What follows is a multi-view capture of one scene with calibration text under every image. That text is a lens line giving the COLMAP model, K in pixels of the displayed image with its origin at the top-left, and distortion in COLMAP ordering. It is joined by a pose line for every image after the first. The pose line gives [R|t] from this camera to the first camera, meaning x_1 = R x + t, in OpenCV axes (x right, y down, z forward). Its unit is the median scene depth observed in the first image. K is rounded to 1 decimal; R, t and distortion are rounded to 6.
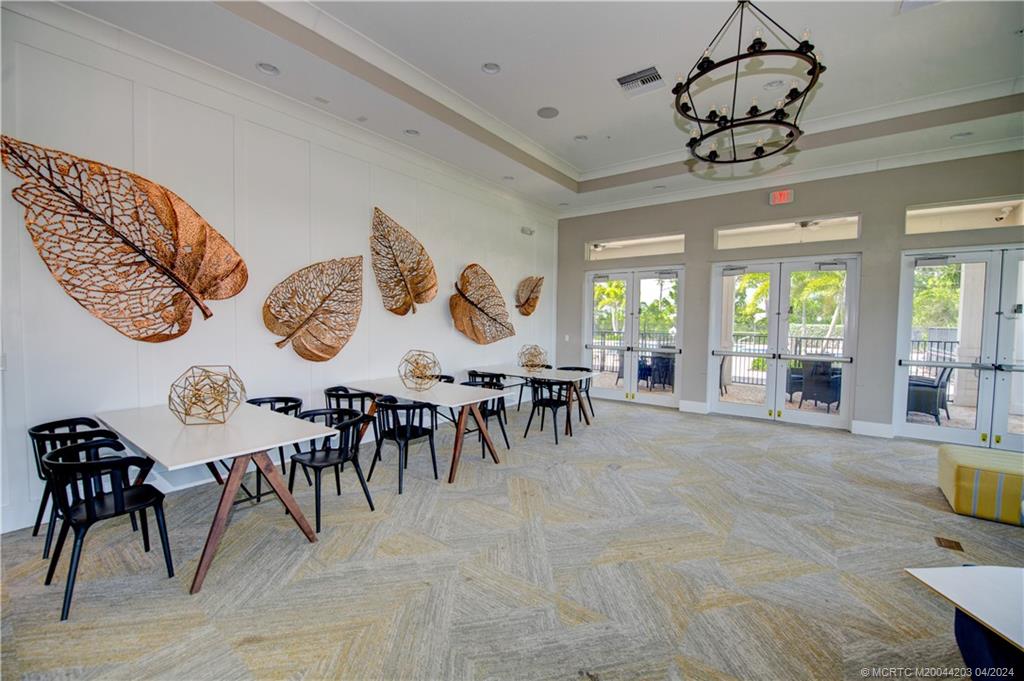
lens RADIAL K [[427.0, 0, 506.8], [0, 427.0, 340.2], [0, 0, 1]] dist [-0.012644, -0.003060]
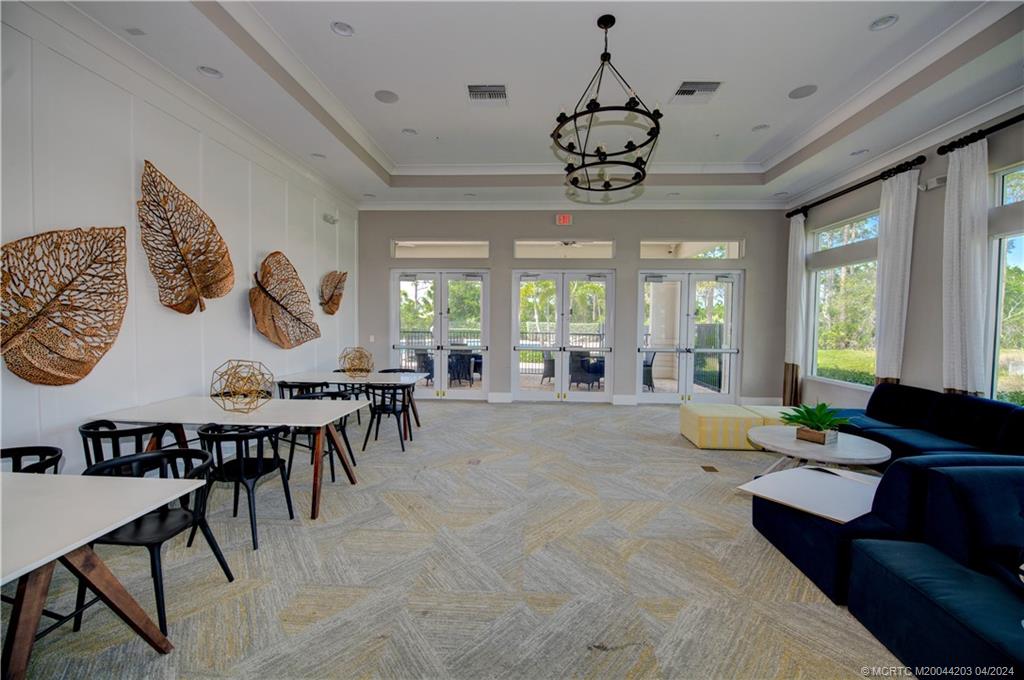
lens RADIAL K [[427.0, 0, 514.2], [0, 427.0, 340.0], [0, 0, 1]] dist [-0.012644, -0.003060]
pose [[0.818140, -0.027440, 0.574364, -0.243144], [0.025787, 0.999607, 0.011024, -0.007745], [-0.574441, 0.005792, 0.818526, 0.091805]]
